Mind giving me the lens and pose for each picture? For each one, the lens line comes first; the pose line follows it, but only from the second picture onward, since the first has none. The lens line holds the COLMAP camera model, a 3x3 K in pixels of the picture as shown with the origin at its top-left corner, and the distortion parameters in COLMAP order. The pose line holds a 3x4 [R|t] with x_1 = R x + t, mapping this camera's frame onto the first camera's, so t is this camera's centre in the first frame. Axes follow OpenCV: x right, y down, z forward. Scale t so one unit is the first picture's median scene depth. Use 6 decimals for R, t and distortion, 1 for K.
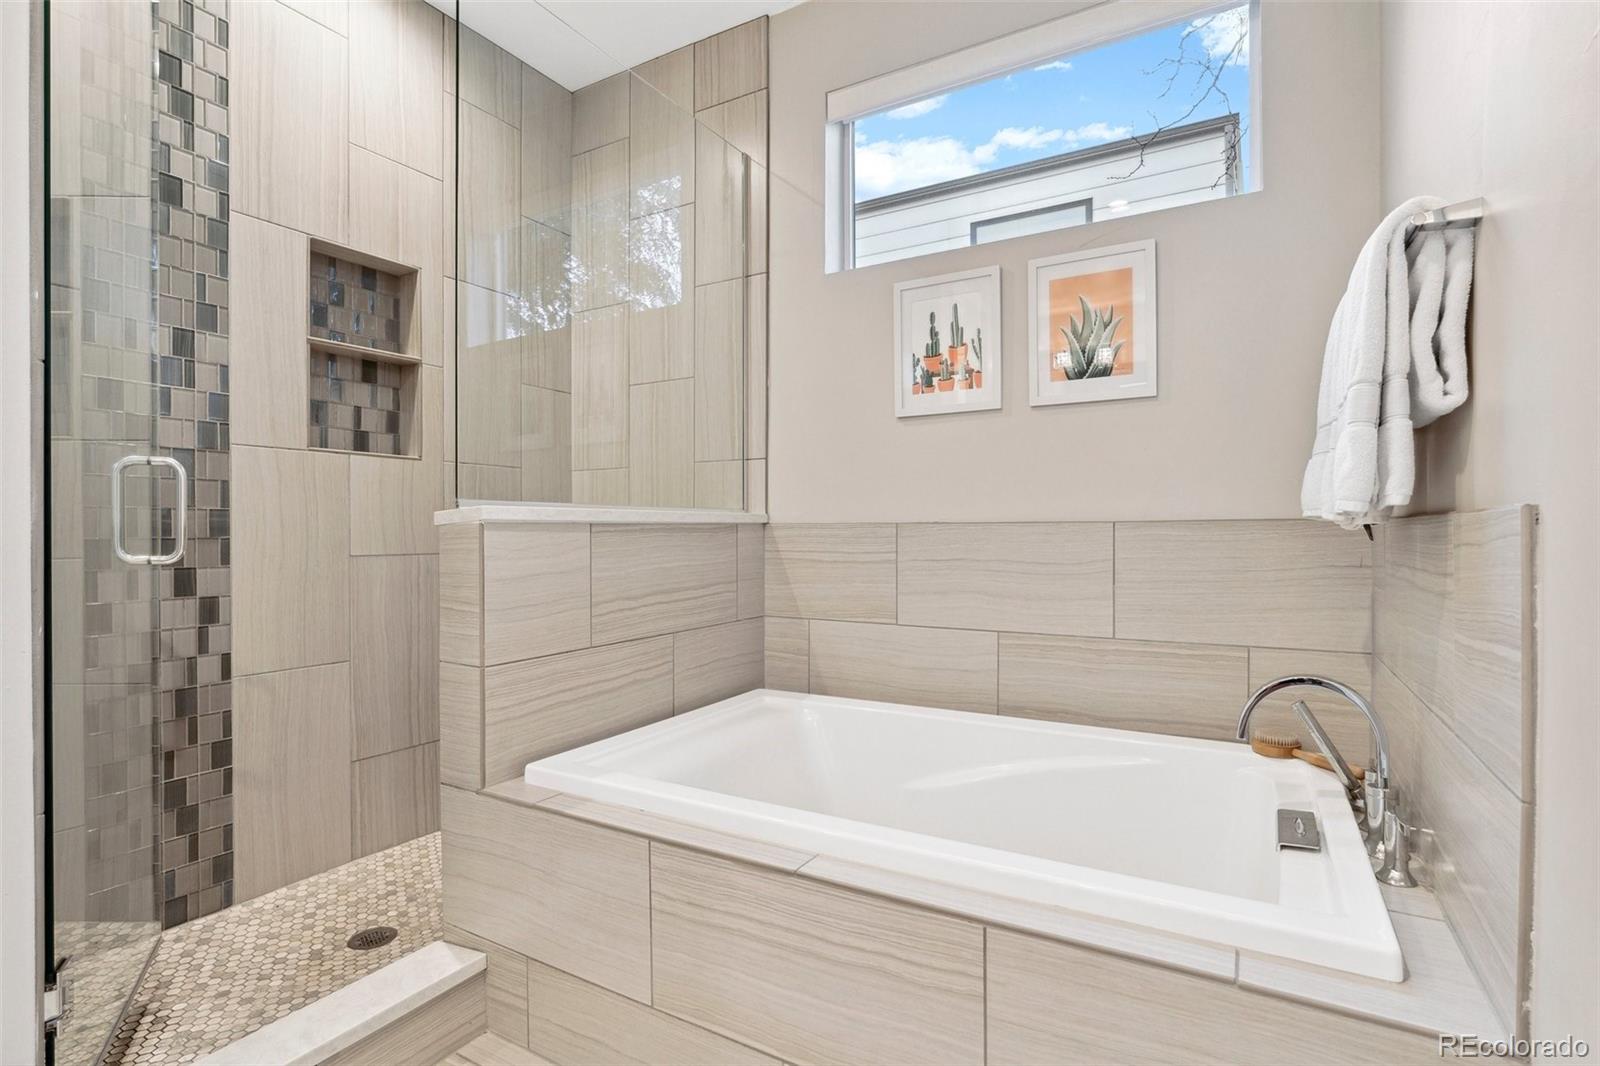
lens RADIAL K [[768.4, 0, 805.9], [0, 768.4, 535.7], [0, 0, 1]] dist [-0.005115, -0.000038]
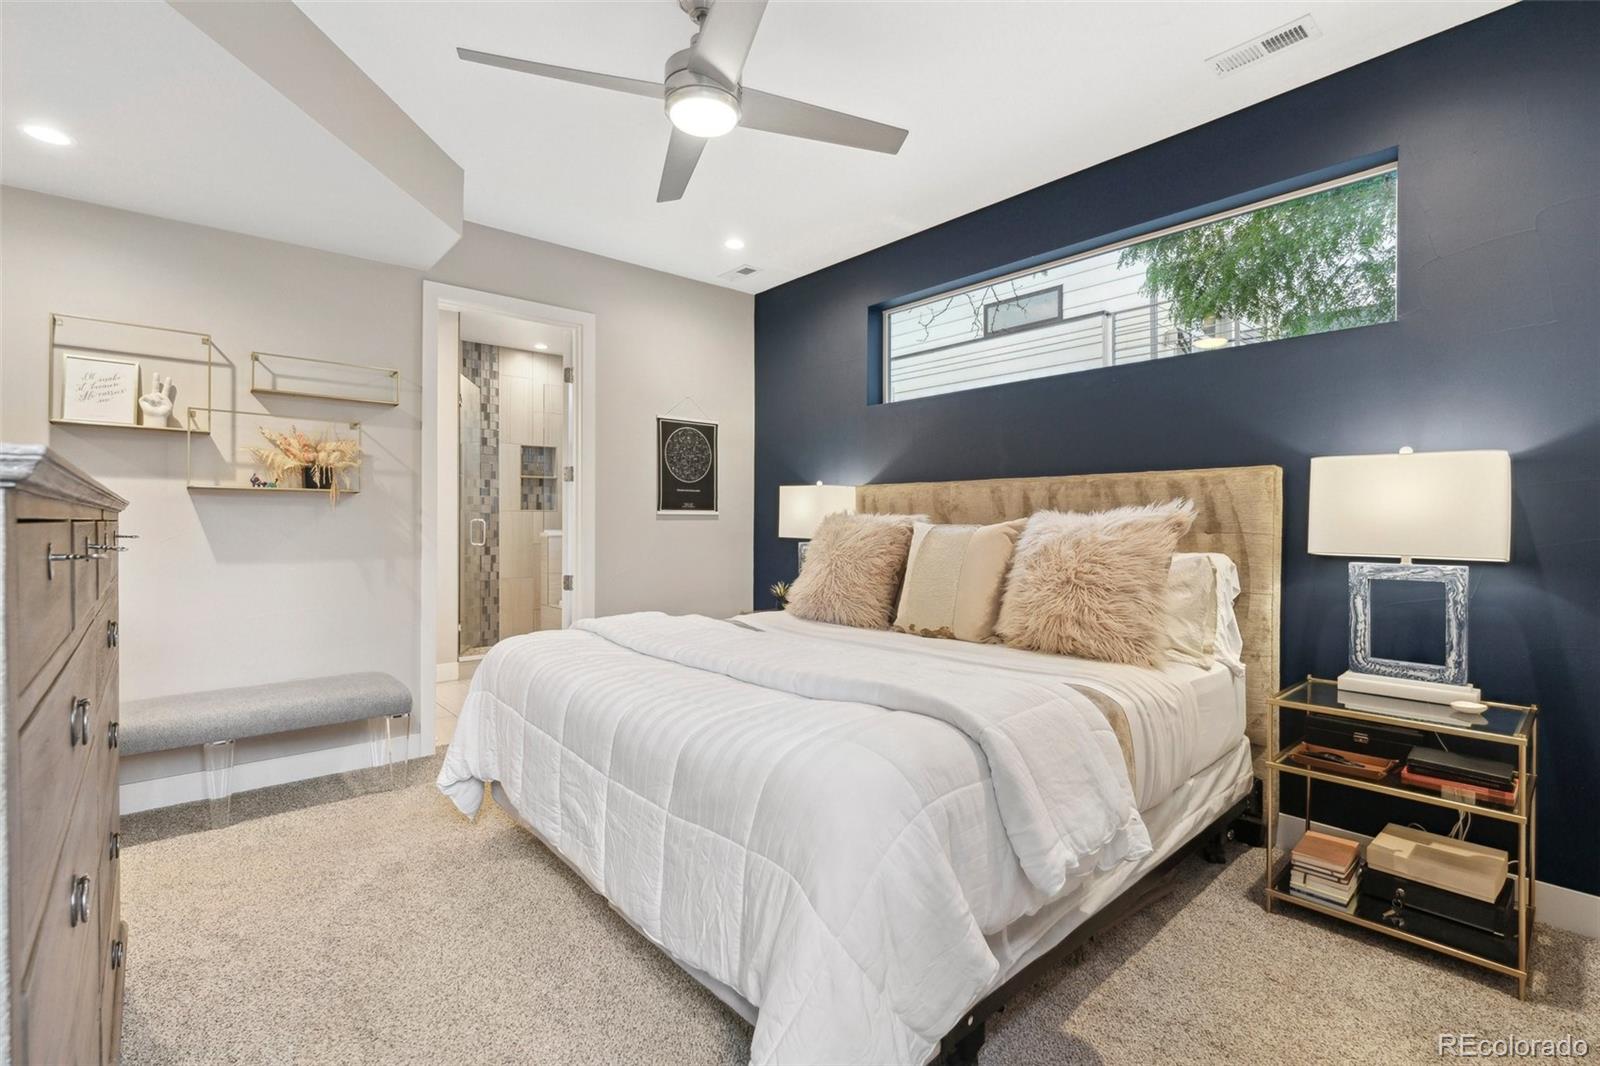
lens RADIAL K [[729.5, 0, 796.9], [0, 729.5, 529.1], [0, 0, 1]] dist [0.002486, 0.000040]
pose [[0.948199, -0.000912, -0.317675, 1.595822], [-0.000270, 0.999993, -0.003674, -0.028590], [0.317676, 0.003569, 0.948193, -1.723551]]
